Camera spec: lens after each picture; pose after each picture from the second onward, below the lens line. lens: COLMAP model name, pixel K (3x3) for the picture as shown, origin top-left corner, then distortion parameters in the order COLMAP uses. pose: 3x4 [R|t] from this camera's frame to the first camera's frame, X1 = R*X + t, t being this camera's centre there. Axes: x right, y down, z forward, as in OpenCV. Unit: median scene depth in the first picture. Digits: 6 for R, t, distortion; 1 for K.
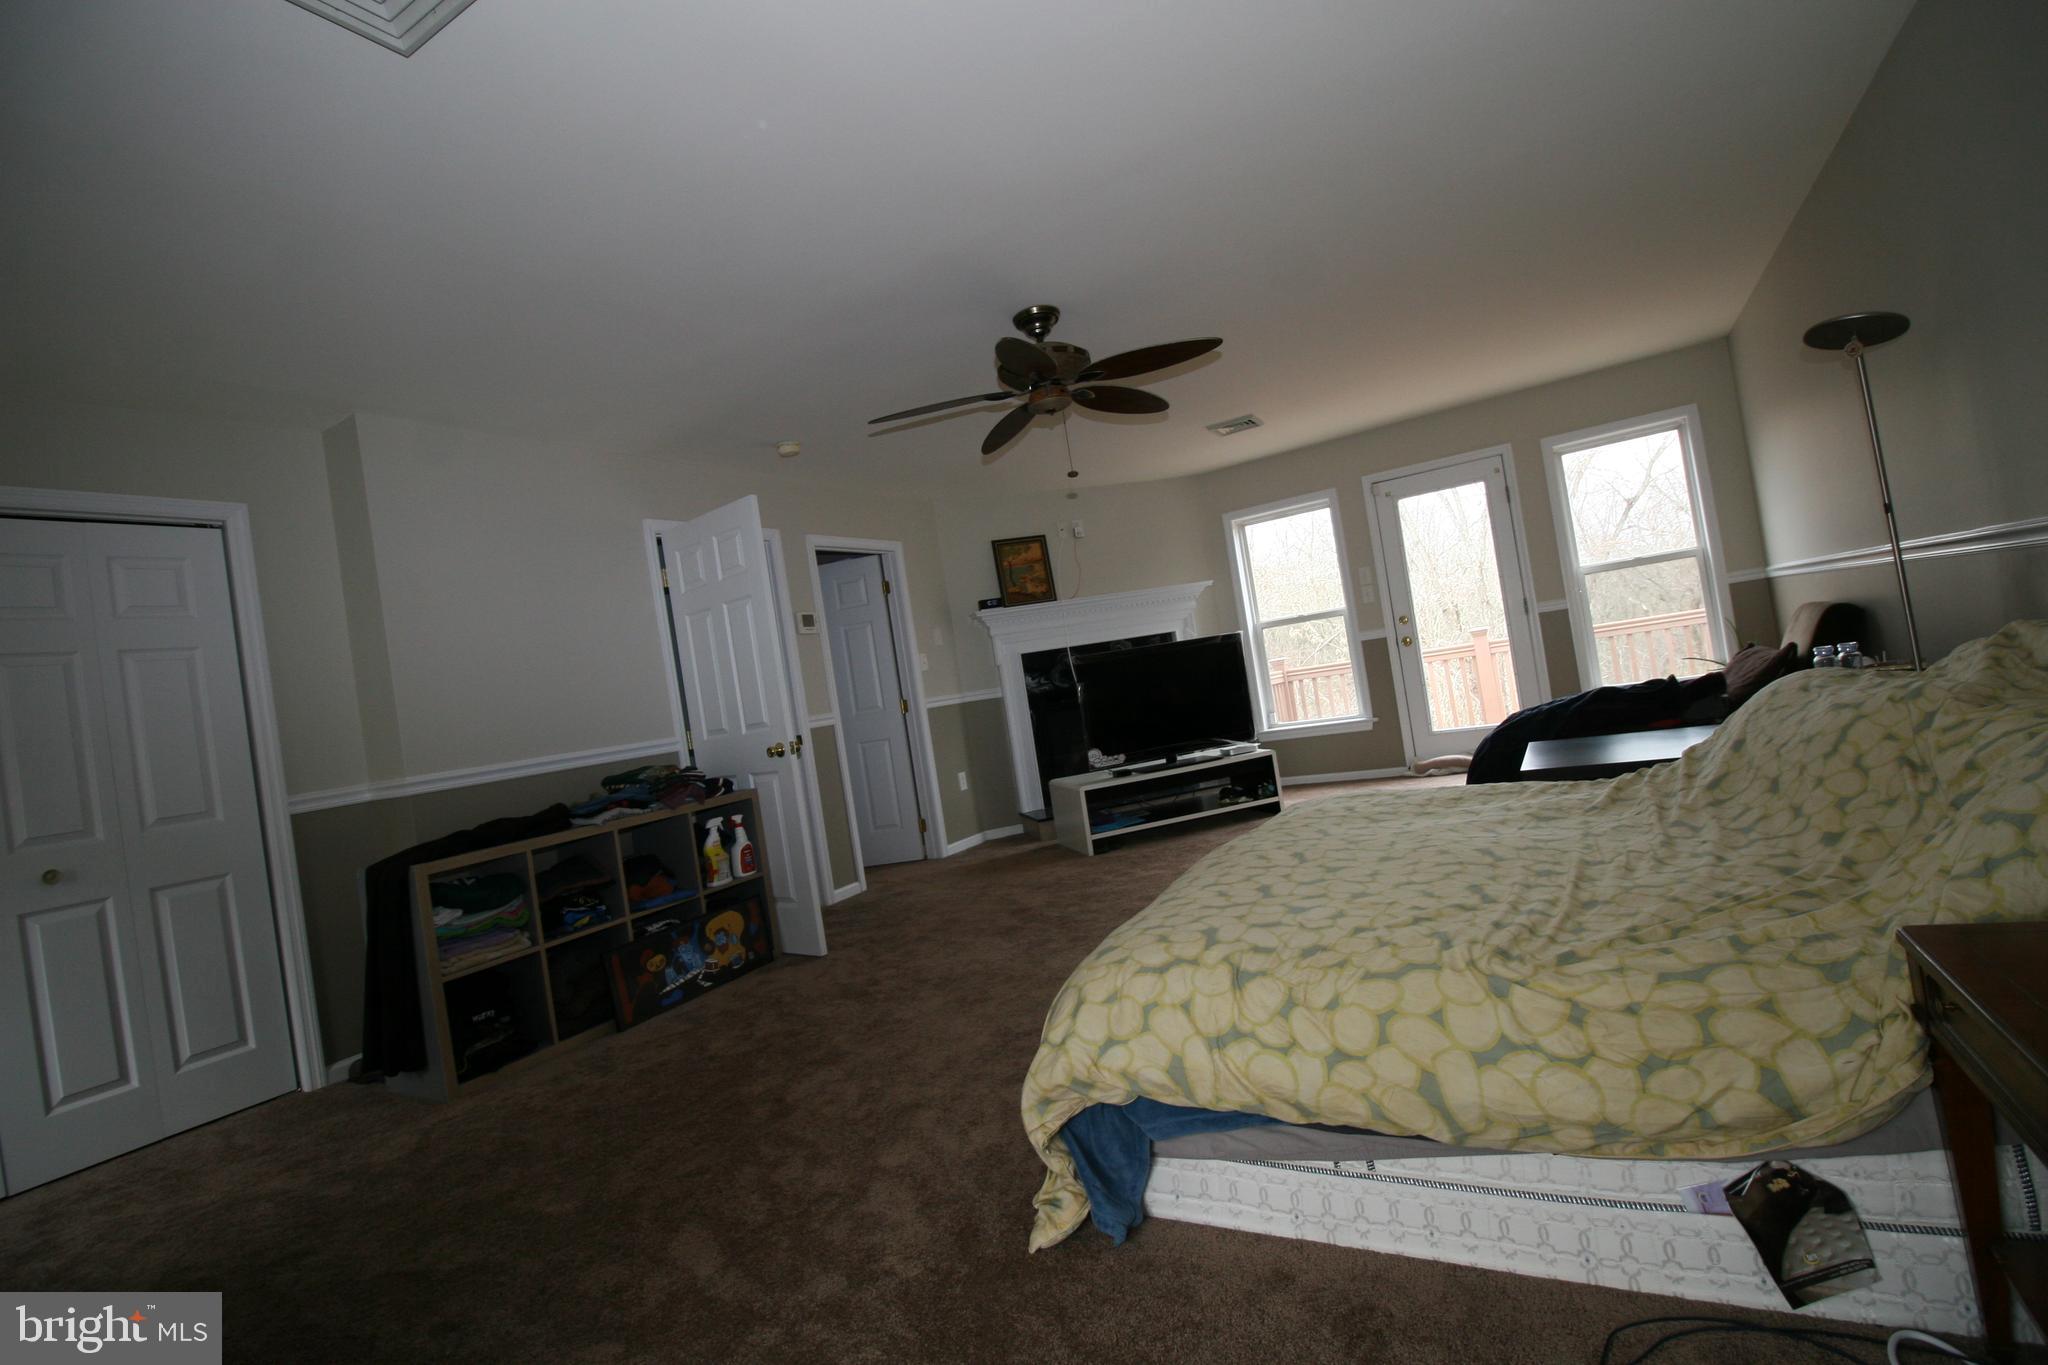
lens RADIAL K [[953.3, 0, 1024.6], [0, 953.3, 672.3], [0, 0, 1]] dist [0.000665, -0.012872]
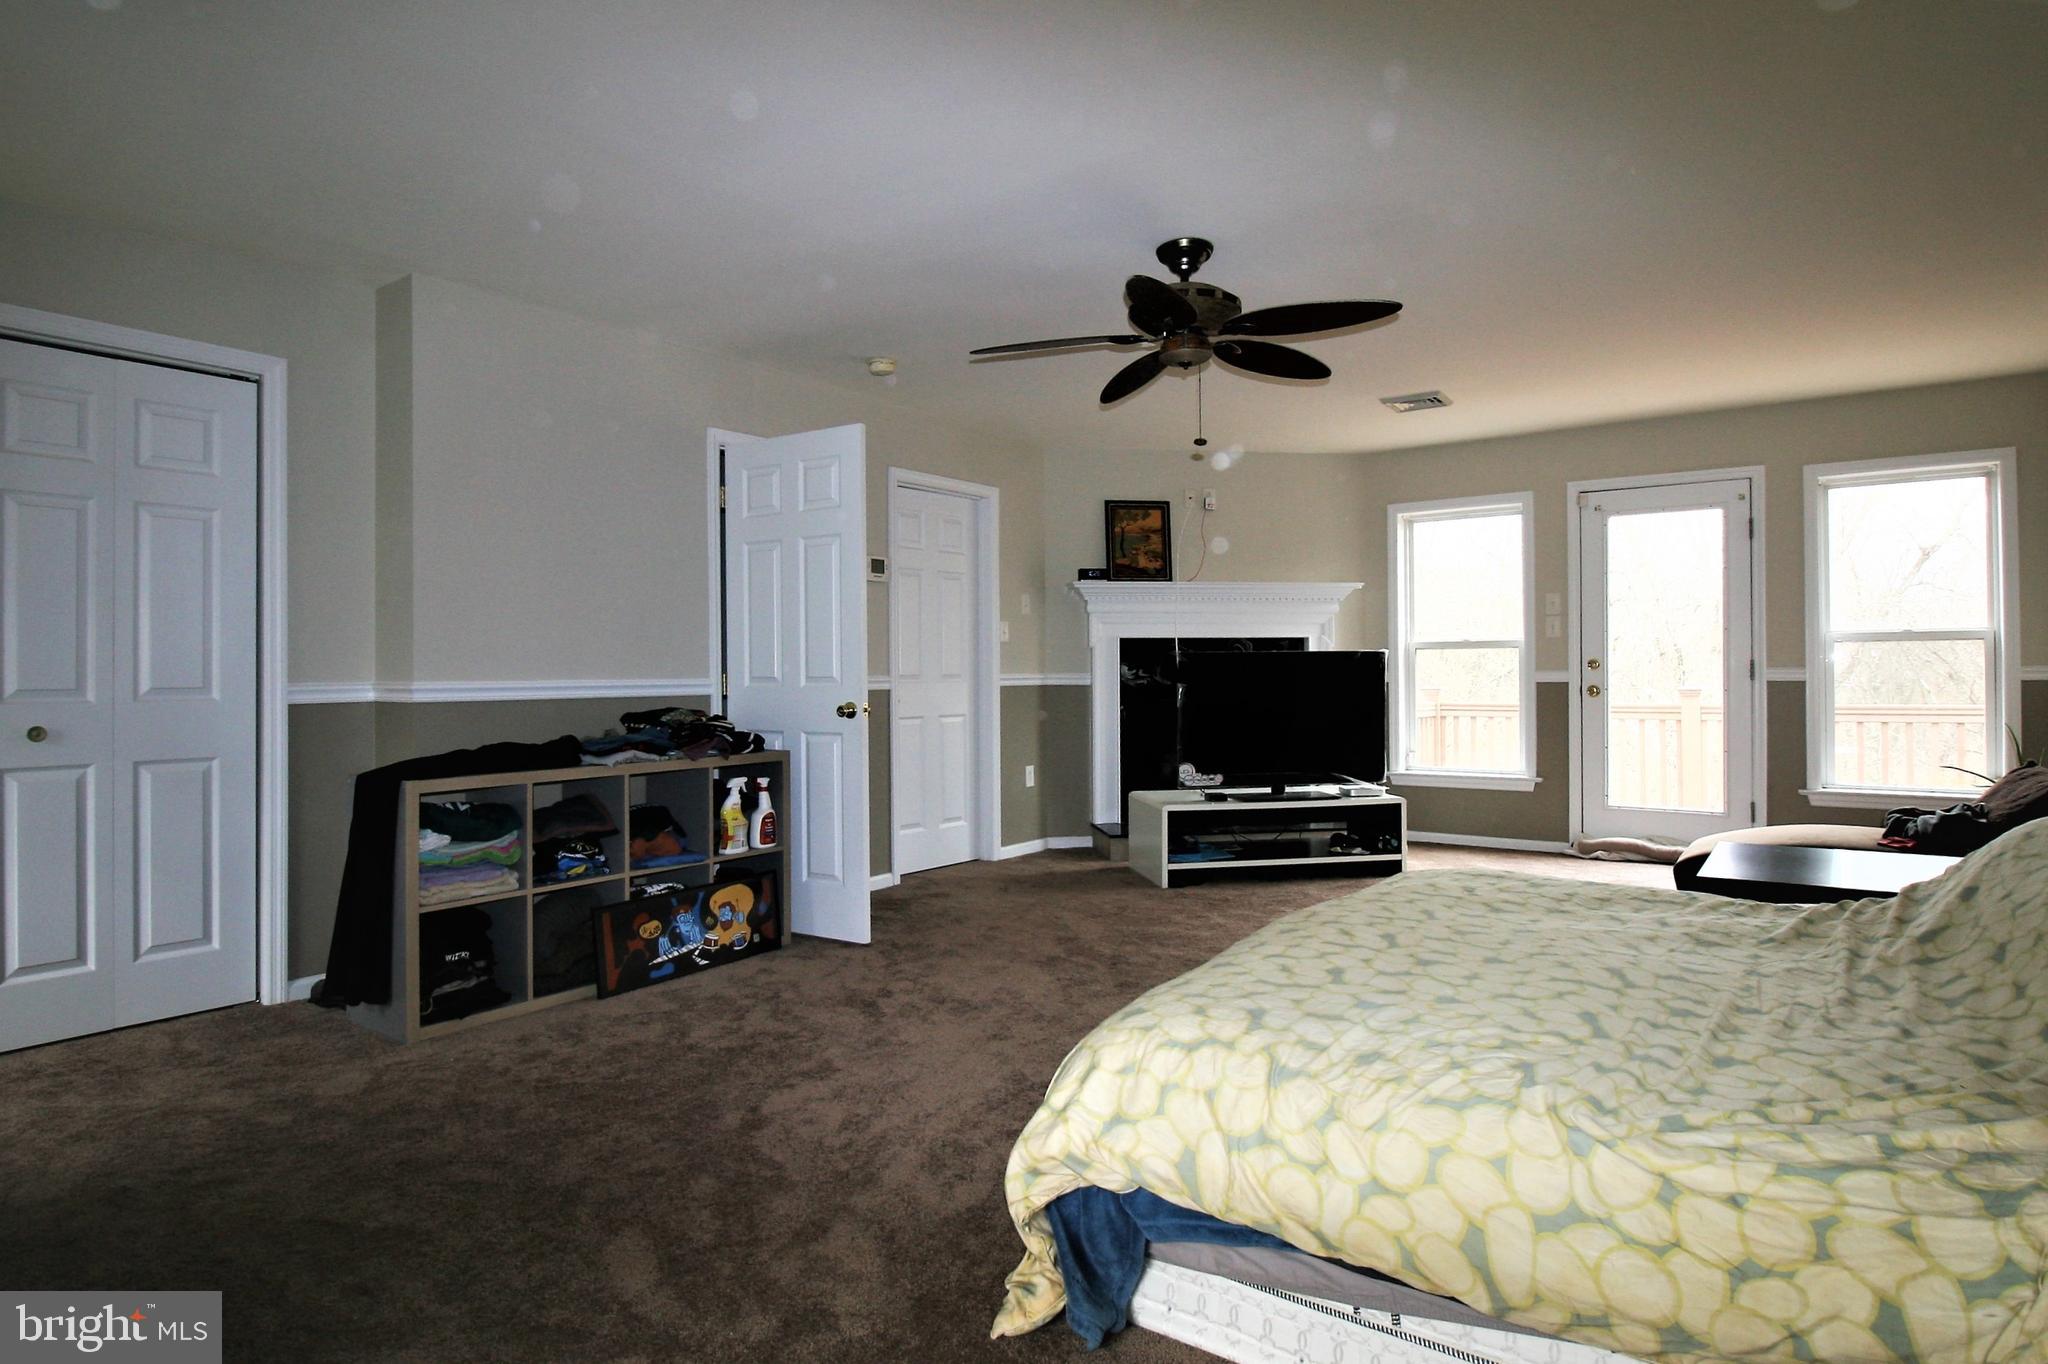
lens RADIAL K [[1127.8, 0, 1019.4], [0, 1127.8, 670.2], [0, 0, 1]] dist [-0.000788, -0.012333]
pose [[0.984654, 0.146415, -0.094967, 0.023294], [-0.144429, 0.989133, 0.027488, -0.017500], [0.097960, -0.013350, 0.995101, -0.011626]]
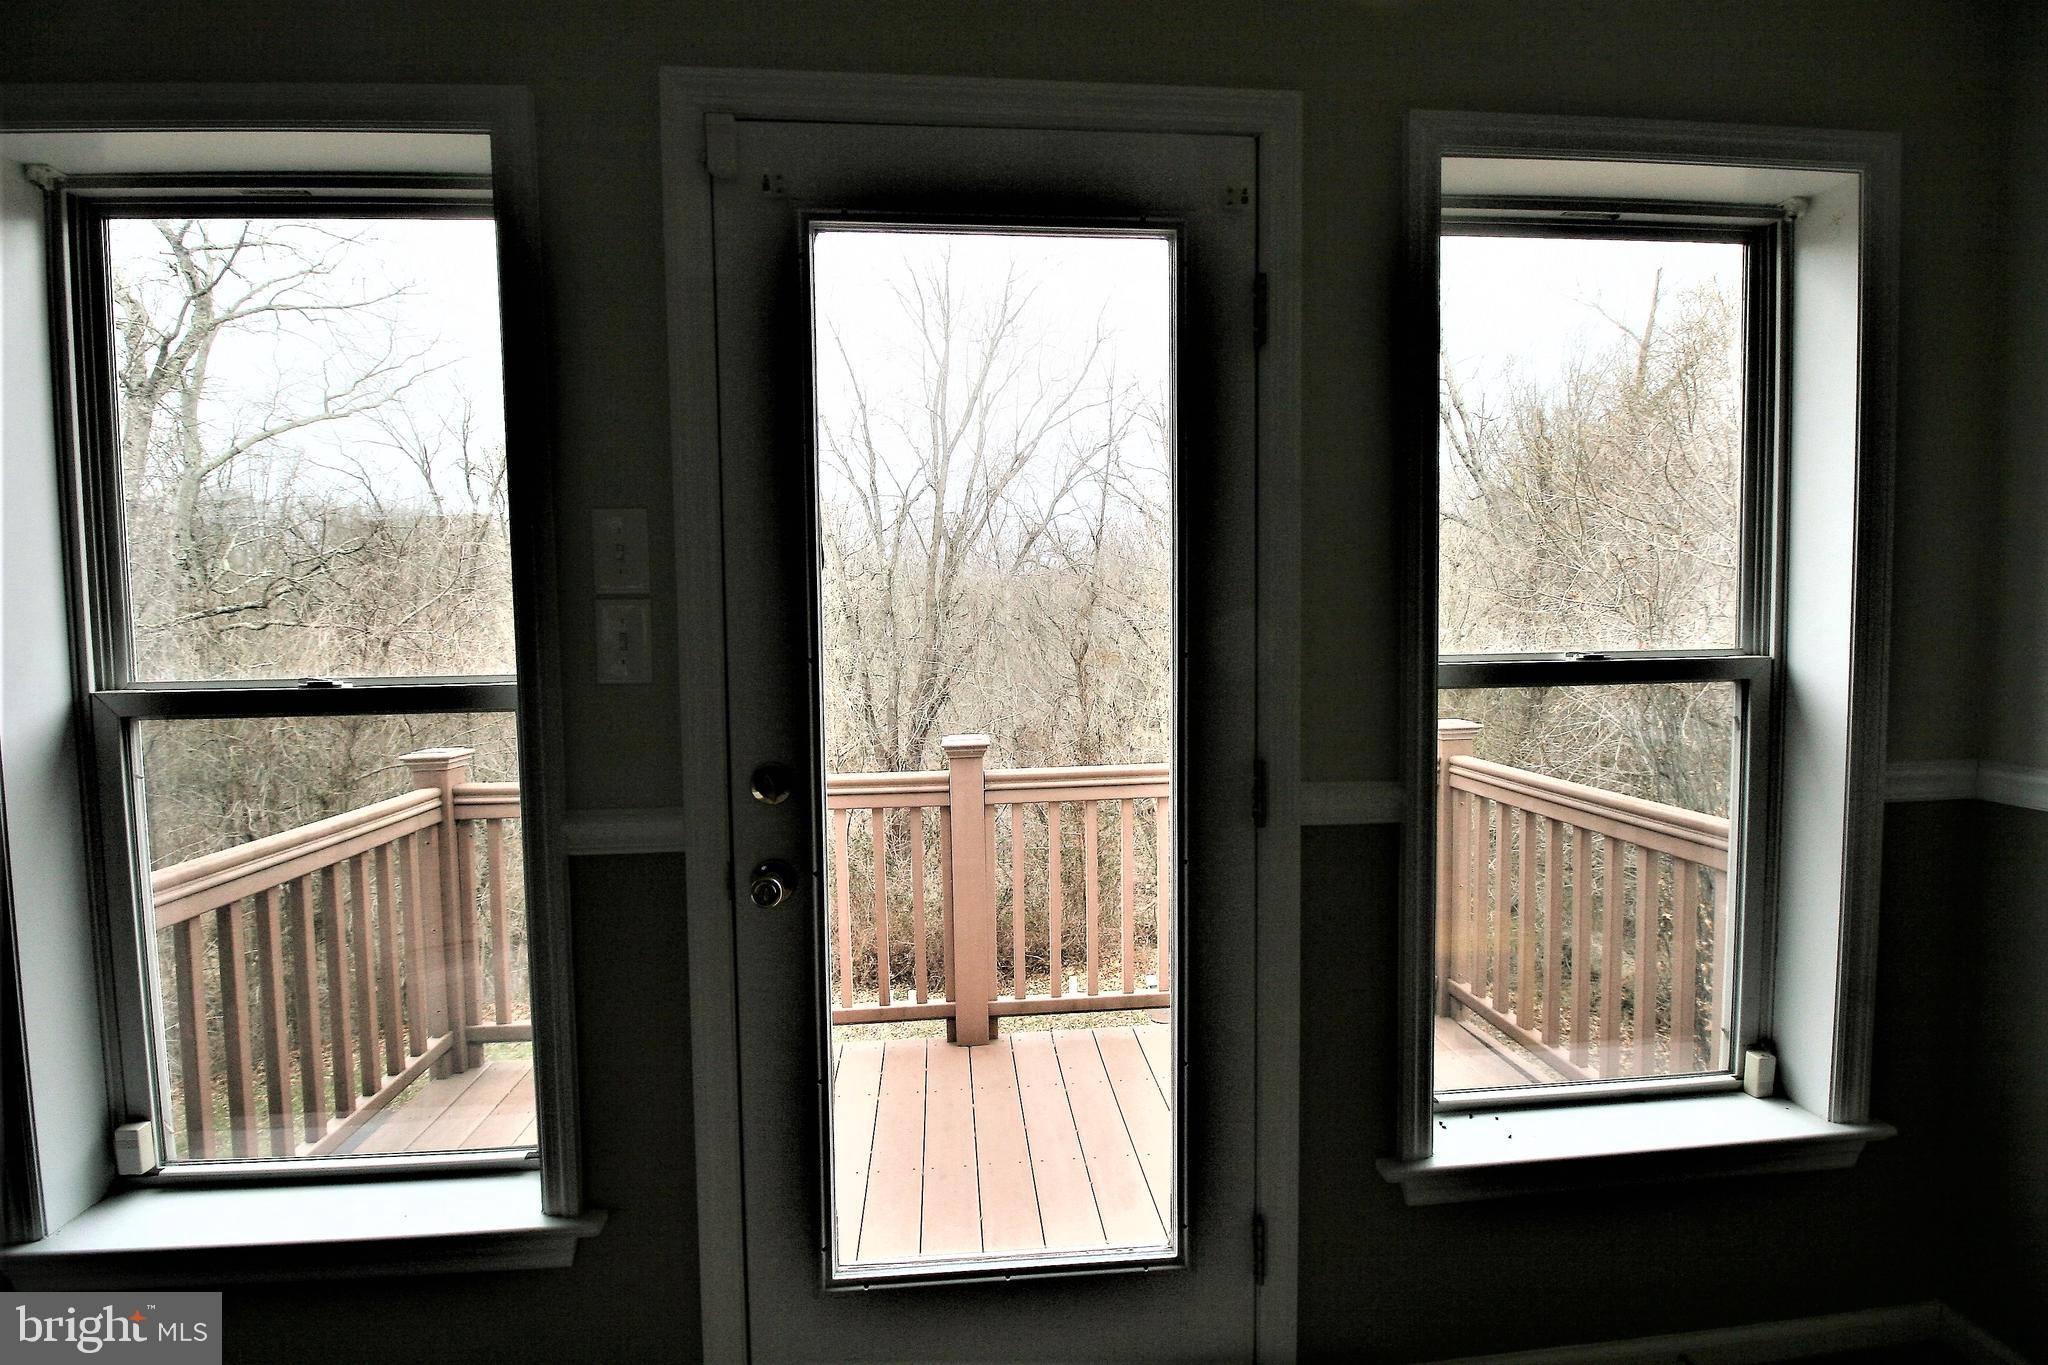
lens RADIAL K [[991.1, 0, 1029.0], [0, 991.1, 681.5], [0, 0, 1]] dist [-0.000856, -0.018088]
pose [[0.816322, 0.109150, 0.567191, 0.953212], [-0.121811, 0.992430, -0.015670, -0.244573], [-0.564607, -0.056298, 0.823437, 2.363918]]
